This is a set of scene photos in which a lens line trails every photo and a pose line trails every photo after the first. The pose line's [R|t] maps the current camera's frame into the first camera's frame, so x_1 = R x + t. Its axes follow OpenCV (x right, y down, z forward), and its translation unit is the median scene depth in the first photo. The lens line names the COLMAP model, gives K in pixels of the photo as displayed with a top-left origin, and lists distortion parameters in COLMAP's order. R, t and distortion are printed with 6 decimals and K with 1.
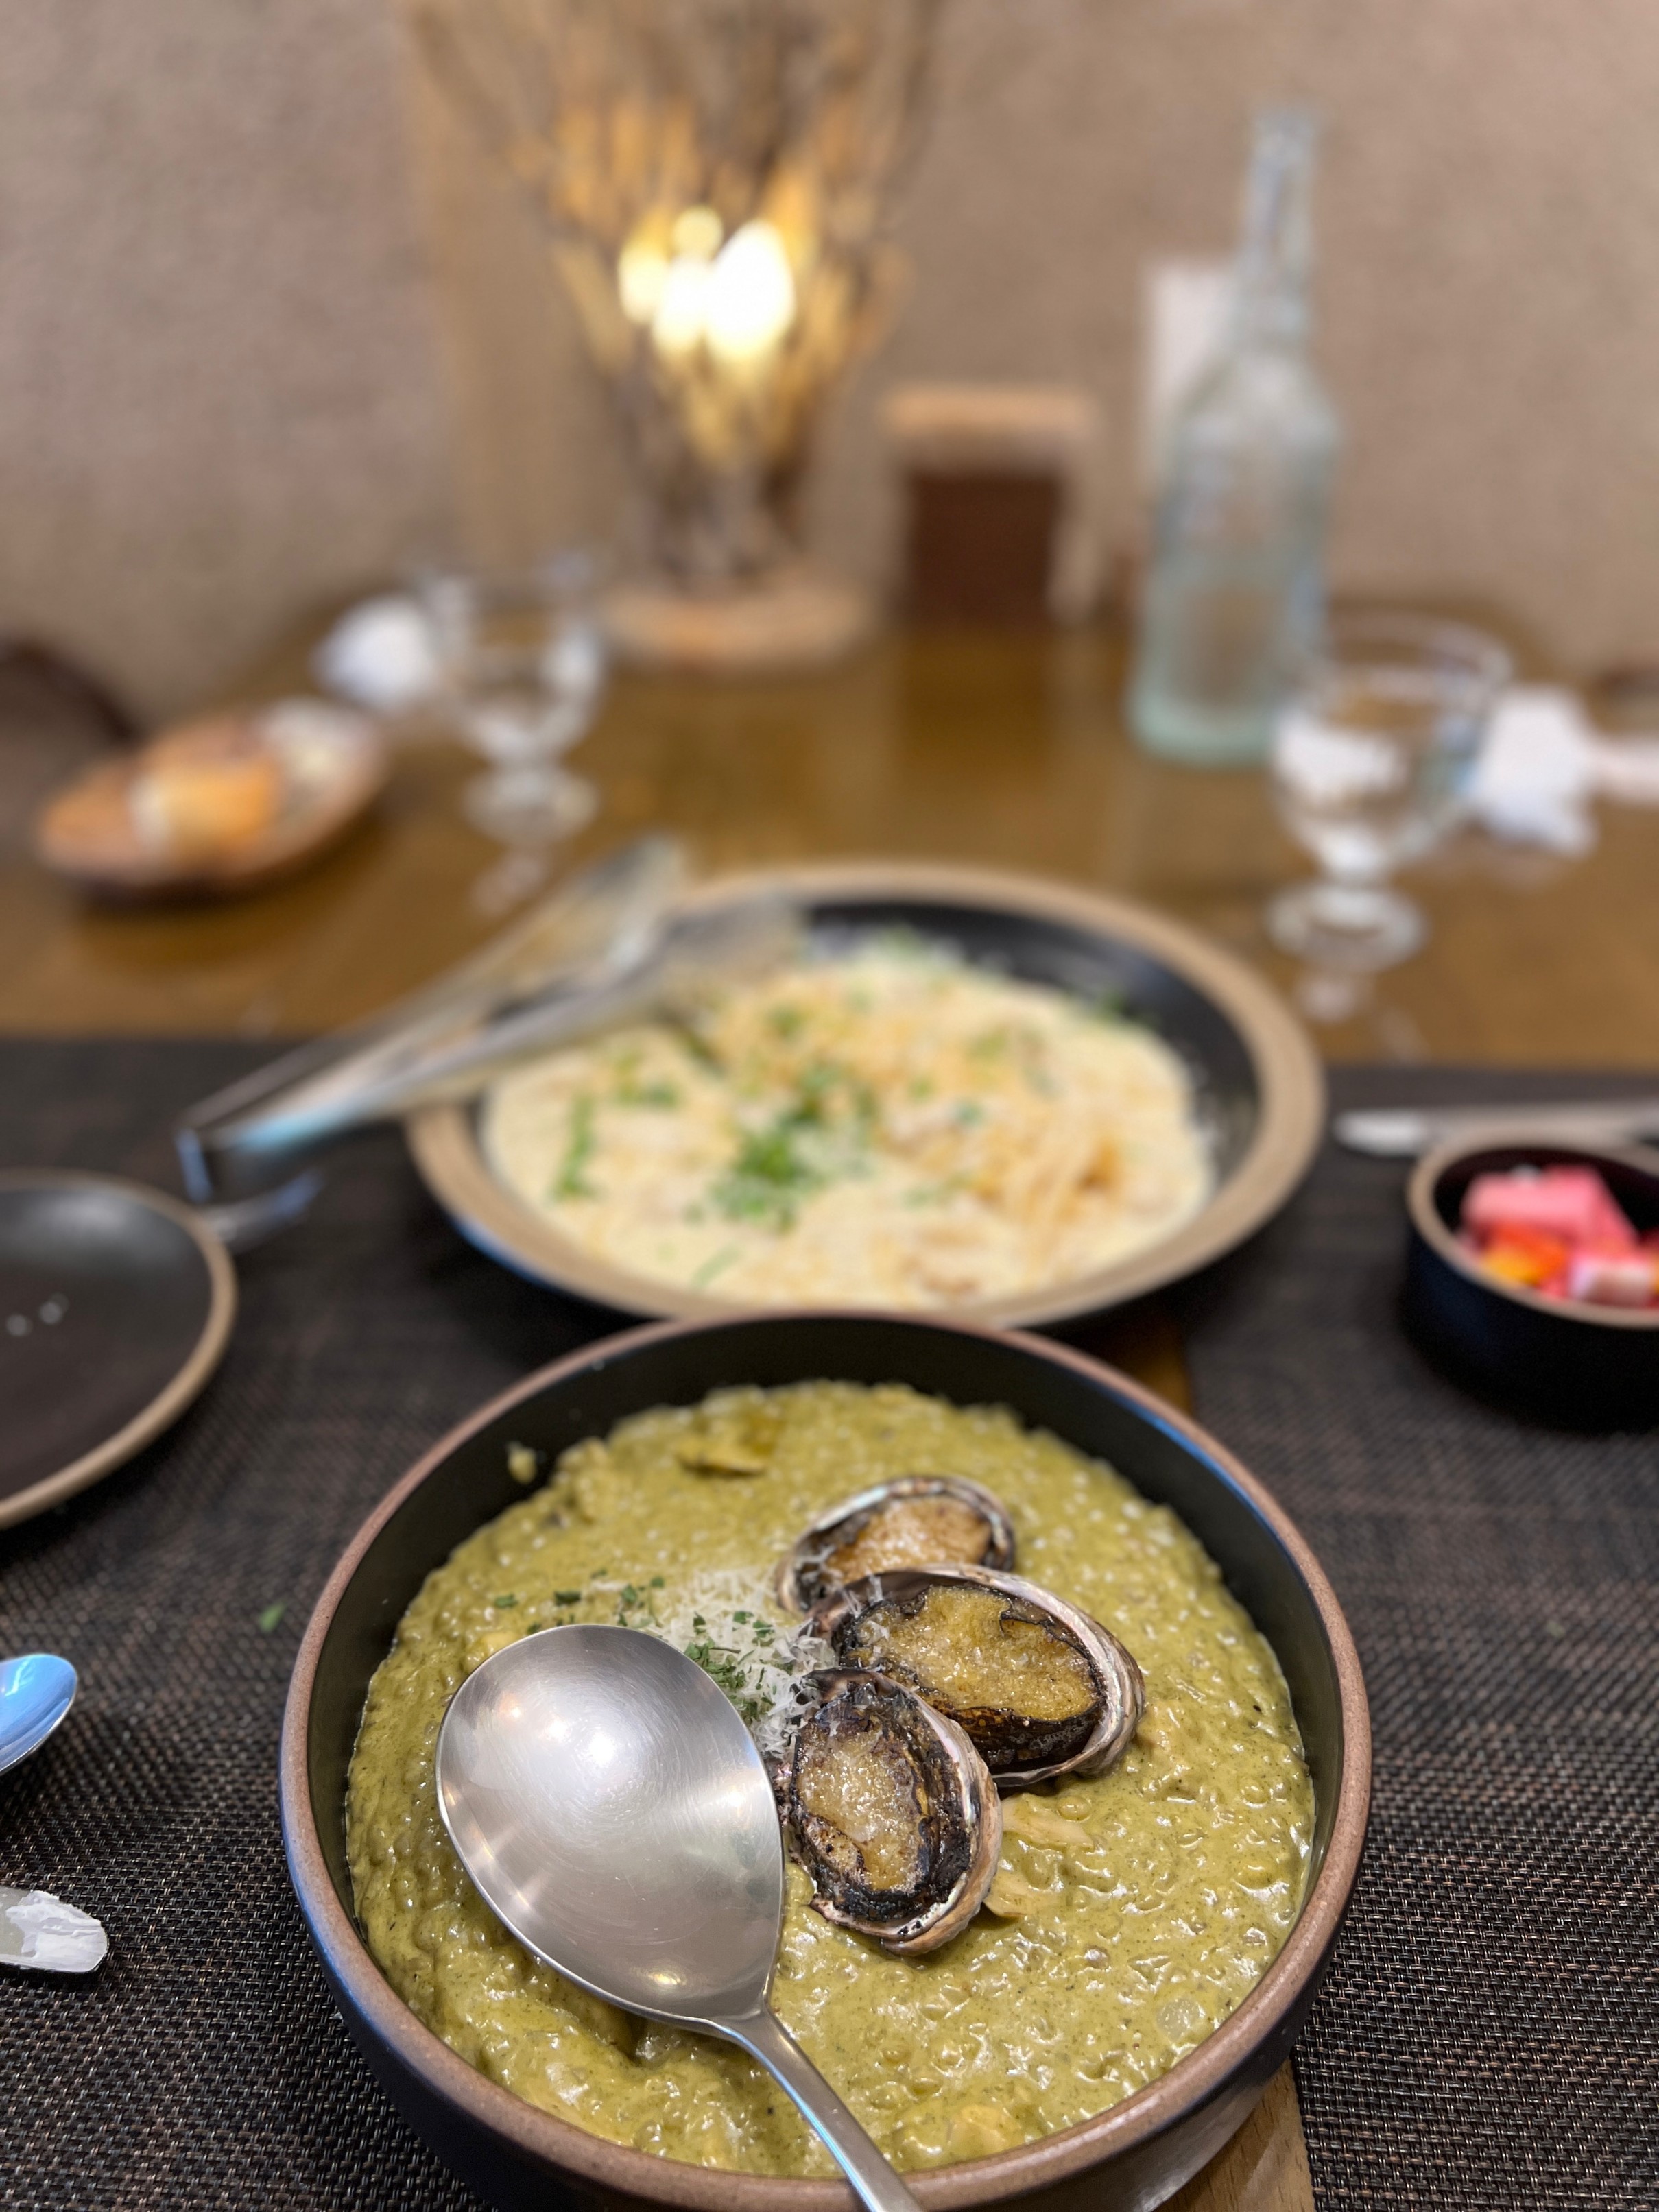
lens RADIAL K [[1635.1, 0, 823.4], [0, 1635.1, 1121.6], [0, 0, 1]] dist [0.028665, -0.038354]
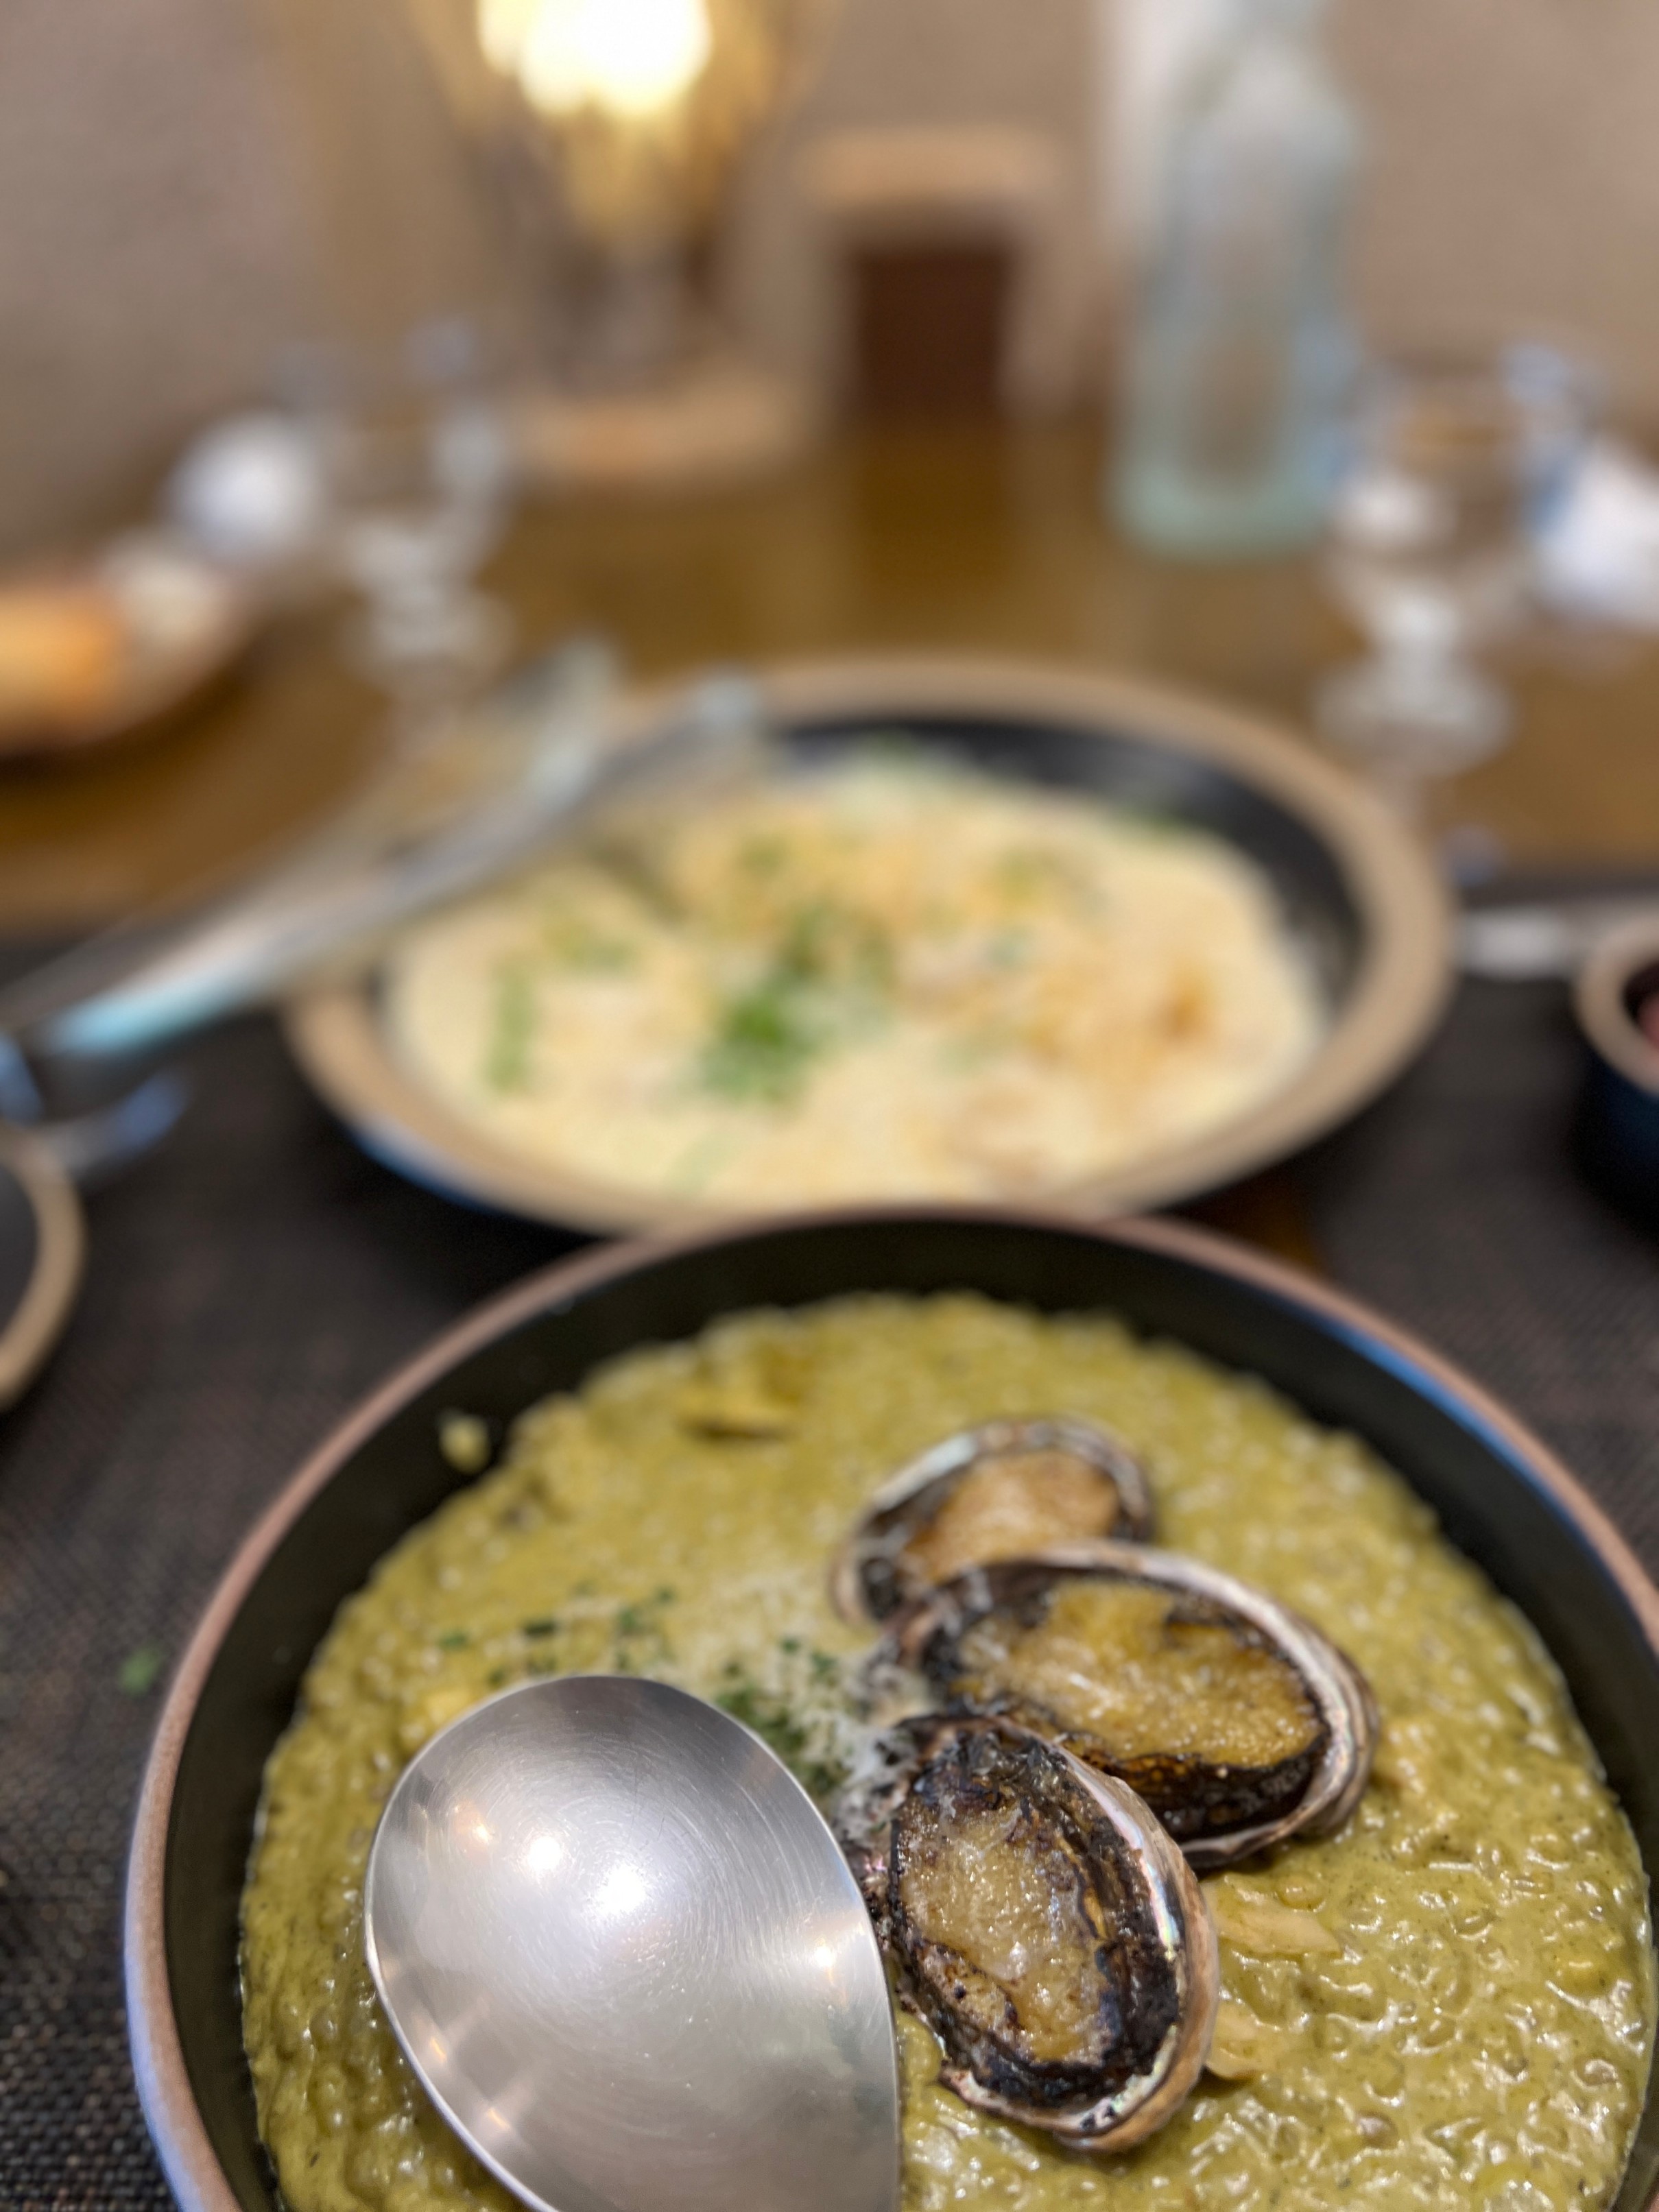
lens RADIAL K [[1635.1, 0, 814.8], [0, 1635.1, 1151.9], [0, 0, 1]] dist [0.028665, -0.038354]
pose [[0.997399, -0.068169, 0.023427, -0.039555], [0.066317, 0.995171, 0.072369, 0.040607], [-0.028247, -0.070627, 0.997103, 0.296424]]
